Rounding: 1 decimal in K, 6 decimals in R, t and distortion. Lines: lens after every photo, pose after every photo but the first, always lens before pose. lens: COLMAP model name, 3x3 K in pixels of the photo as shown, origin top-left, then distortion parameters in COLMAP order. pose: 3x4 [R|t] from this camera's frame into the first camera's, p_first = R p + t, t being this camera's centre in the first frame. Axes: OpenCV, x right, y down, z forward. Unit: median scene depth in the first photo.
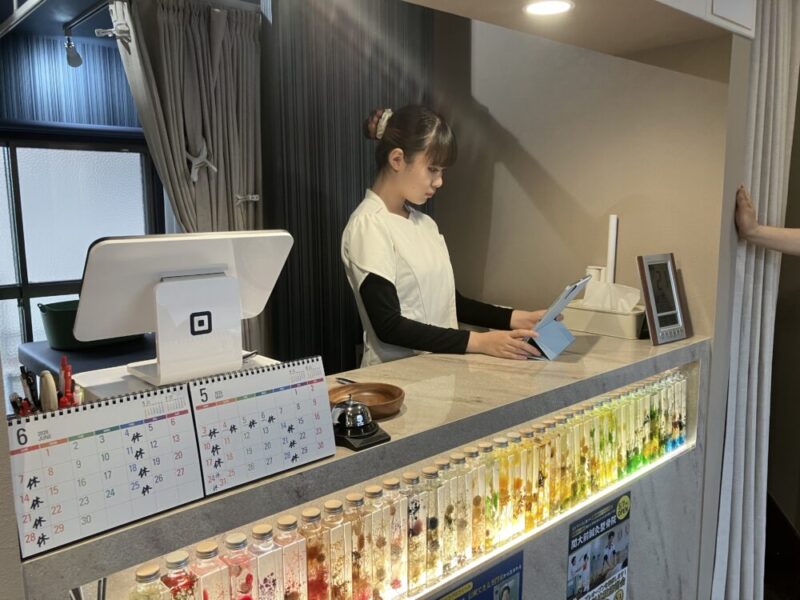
lens RADIAL K [[663.8, 0, 401.8], [0, 663.8, 298.5], [0, 0, 1]] dist [-0.003031, 0.035012]
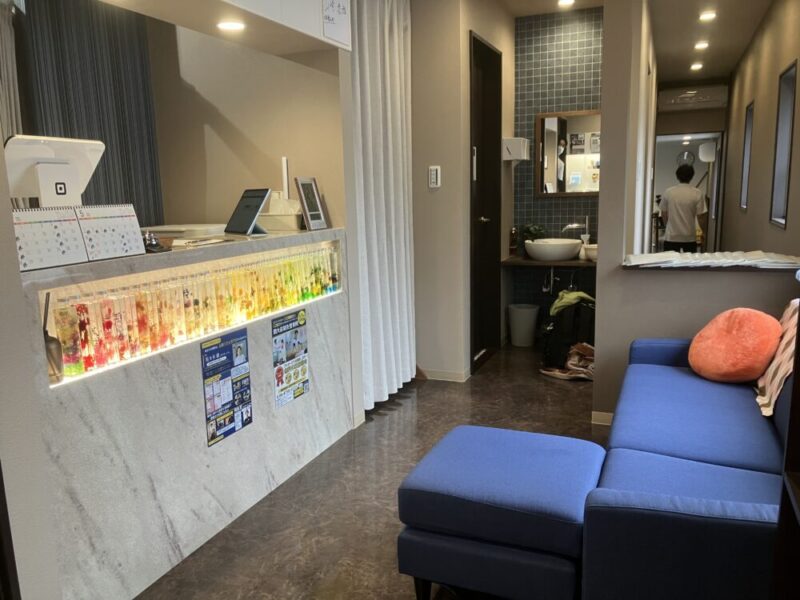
lens RADIAL K [[663.8, 0, 398.8], [0, 663.8, 300.5], [0, 0, 1]] dist [-0.003031, 0.035012]
pose [[0.902710, -0.093615, 0.419942, -0.181393], [0.087774, 0.995585, 0.033262, 0.258729], [-0.421202, 0.006834, 0.906941, -0.759481]]
